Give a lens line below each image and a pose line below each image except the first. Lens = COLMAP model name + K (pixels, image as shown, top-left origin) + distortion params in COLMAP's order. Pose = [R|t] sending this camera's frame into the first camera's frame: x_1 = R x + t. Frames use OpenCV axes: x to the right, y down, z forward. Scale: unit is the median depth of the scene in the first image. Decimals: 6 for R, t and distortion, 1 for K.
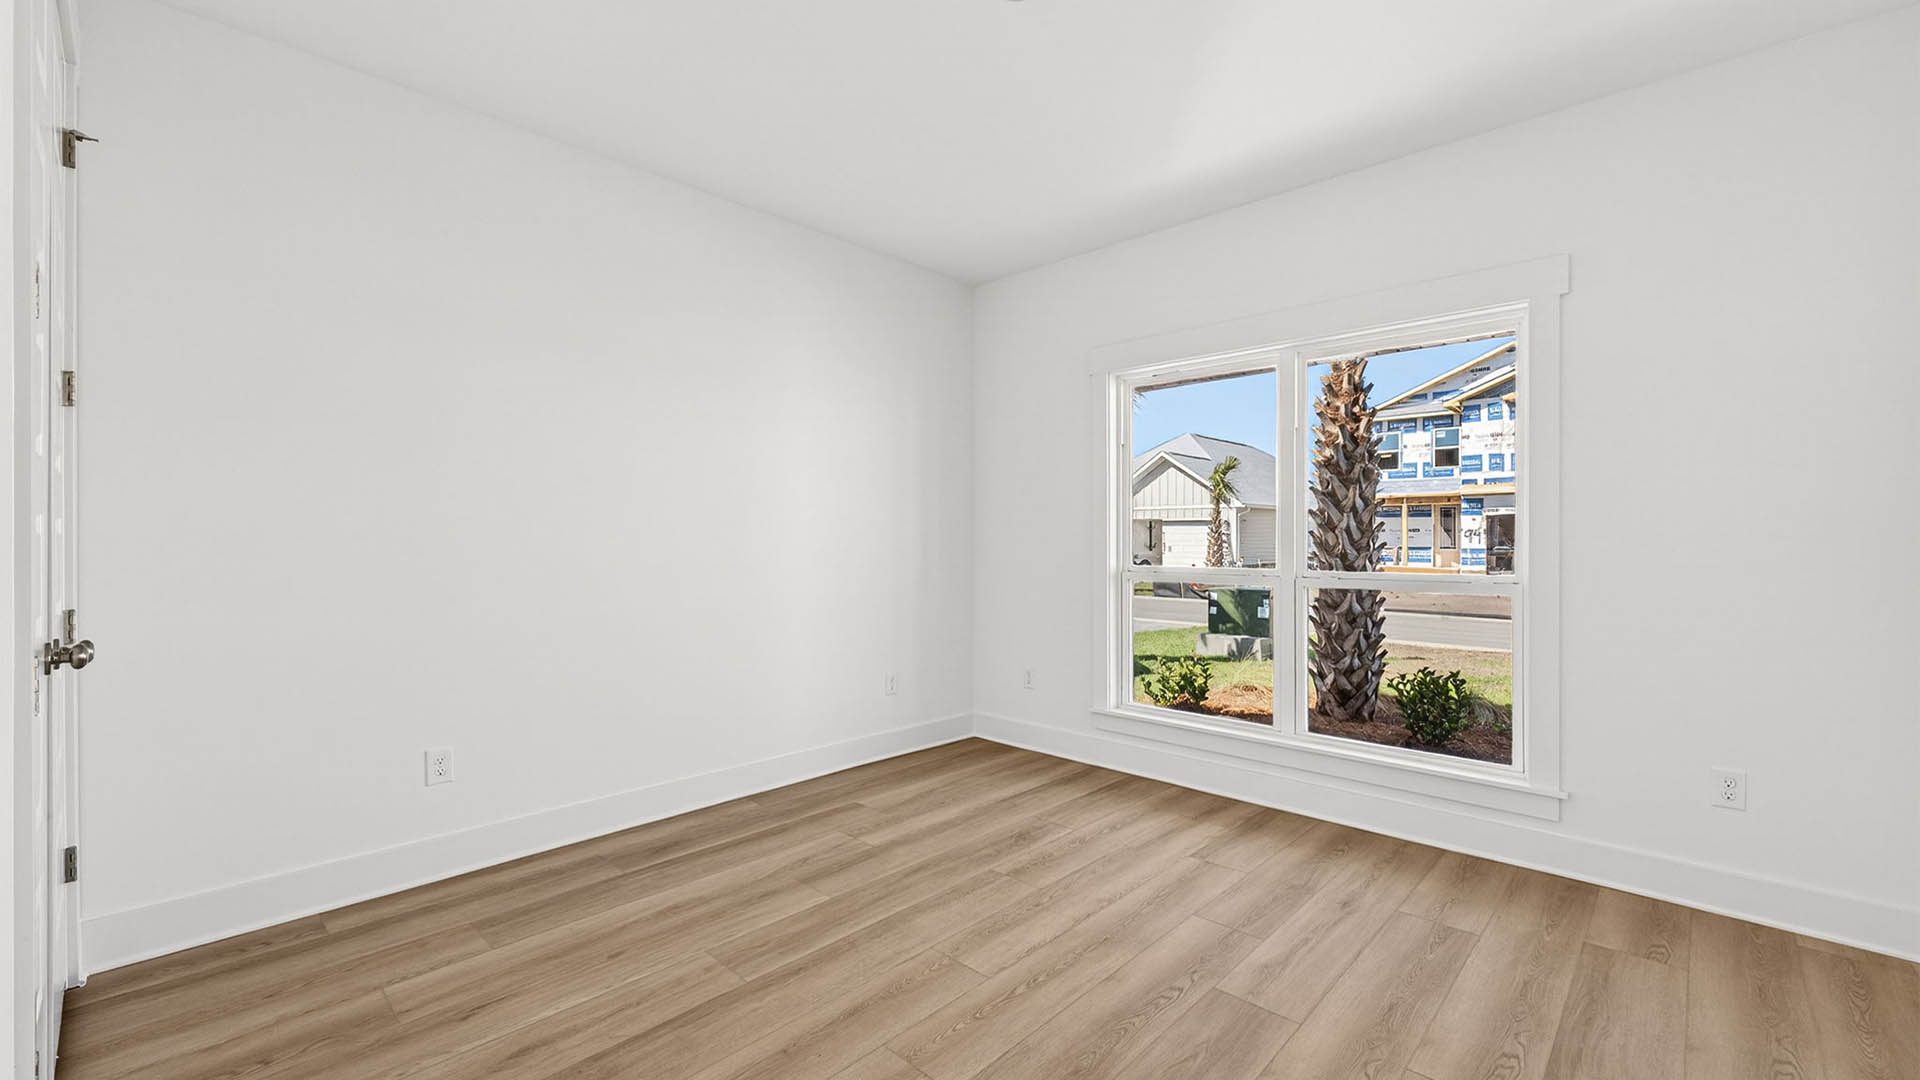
lens RADIAL K [[769.5, 0, 962.6], [0, 769.5, 539.5], [0, 0, 1]] dist [-0.000054, 0.000059]
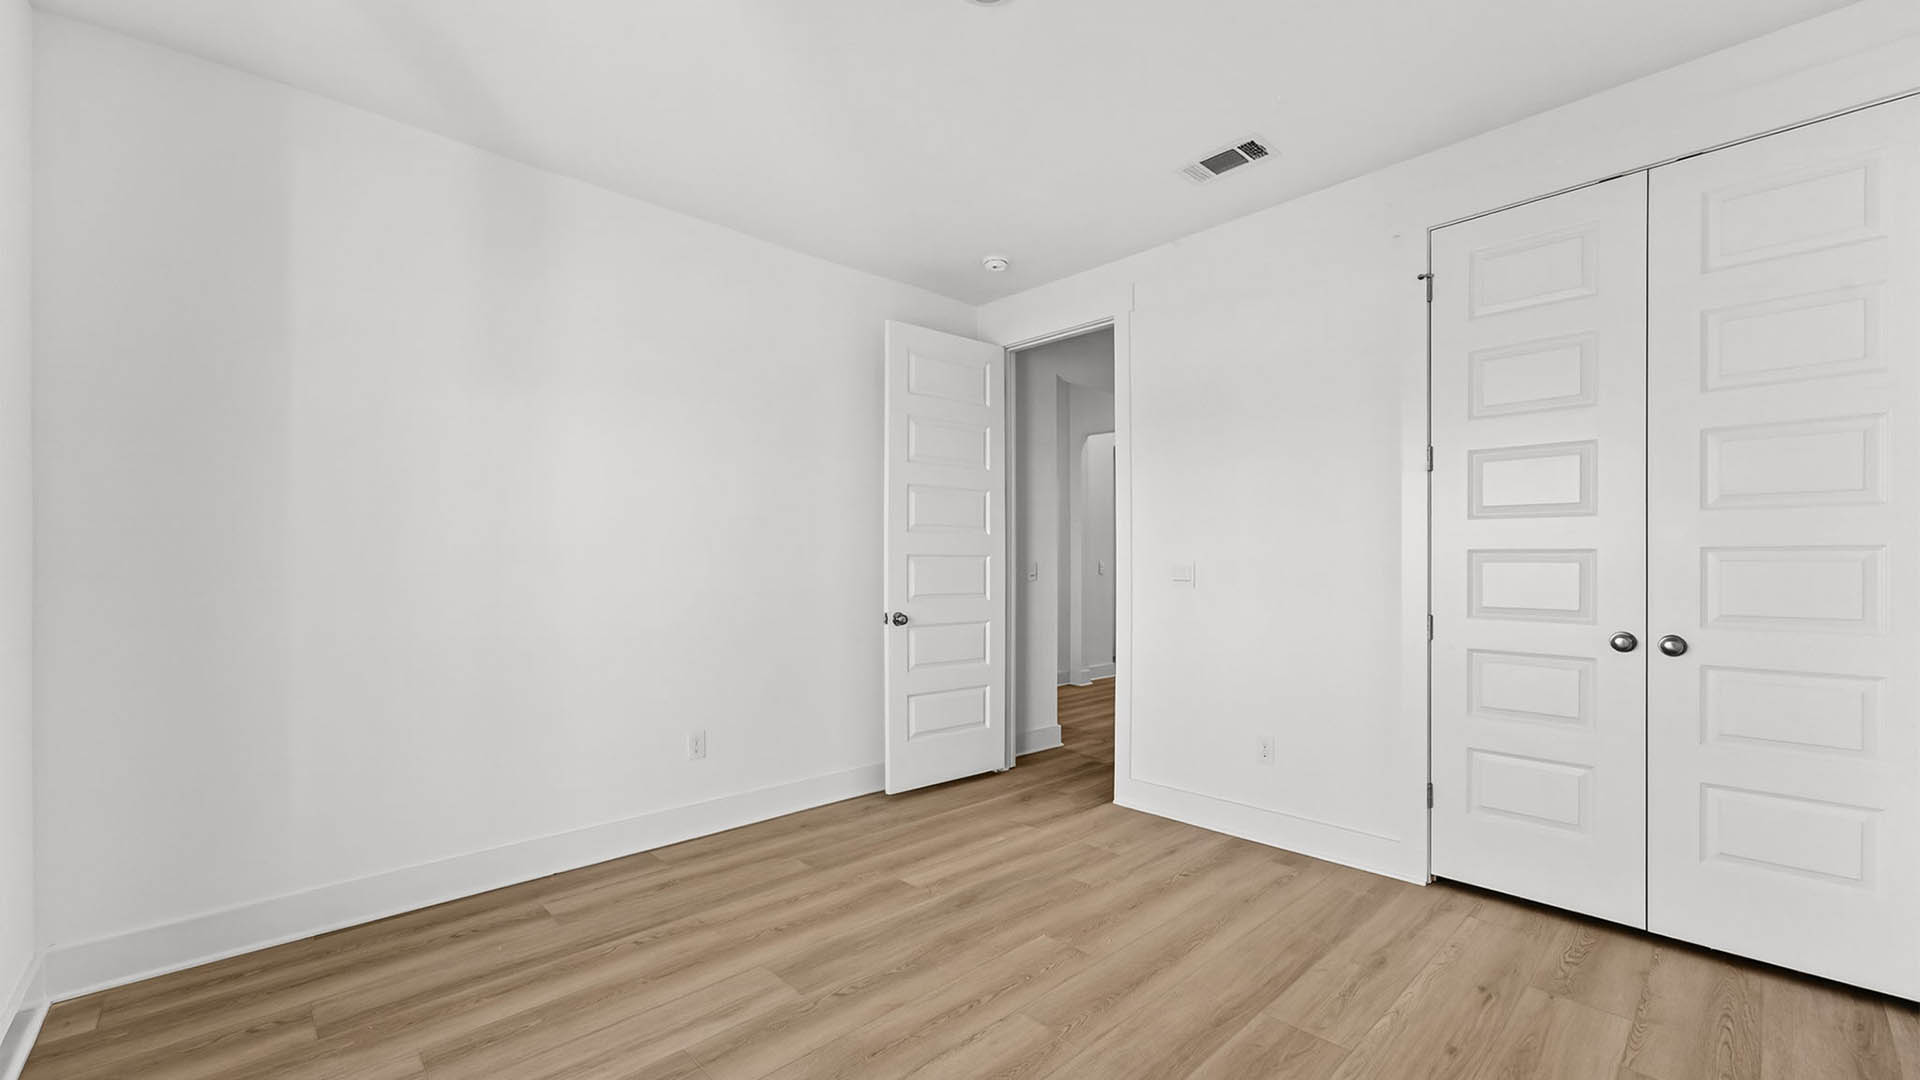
lens RADIAL K [[769.5, 0, 957.8], [0, 769.5, 551.2], [0, 0, 1]] dist [-0.000054, 0.000059]
pose [[-0.998646, 0.001008, 0.052002, 0.059266], [0.000669, 0.999978, -0.006534, -0.012912], [-0.052008, -0.006490, -0.998626, 2.022741]]
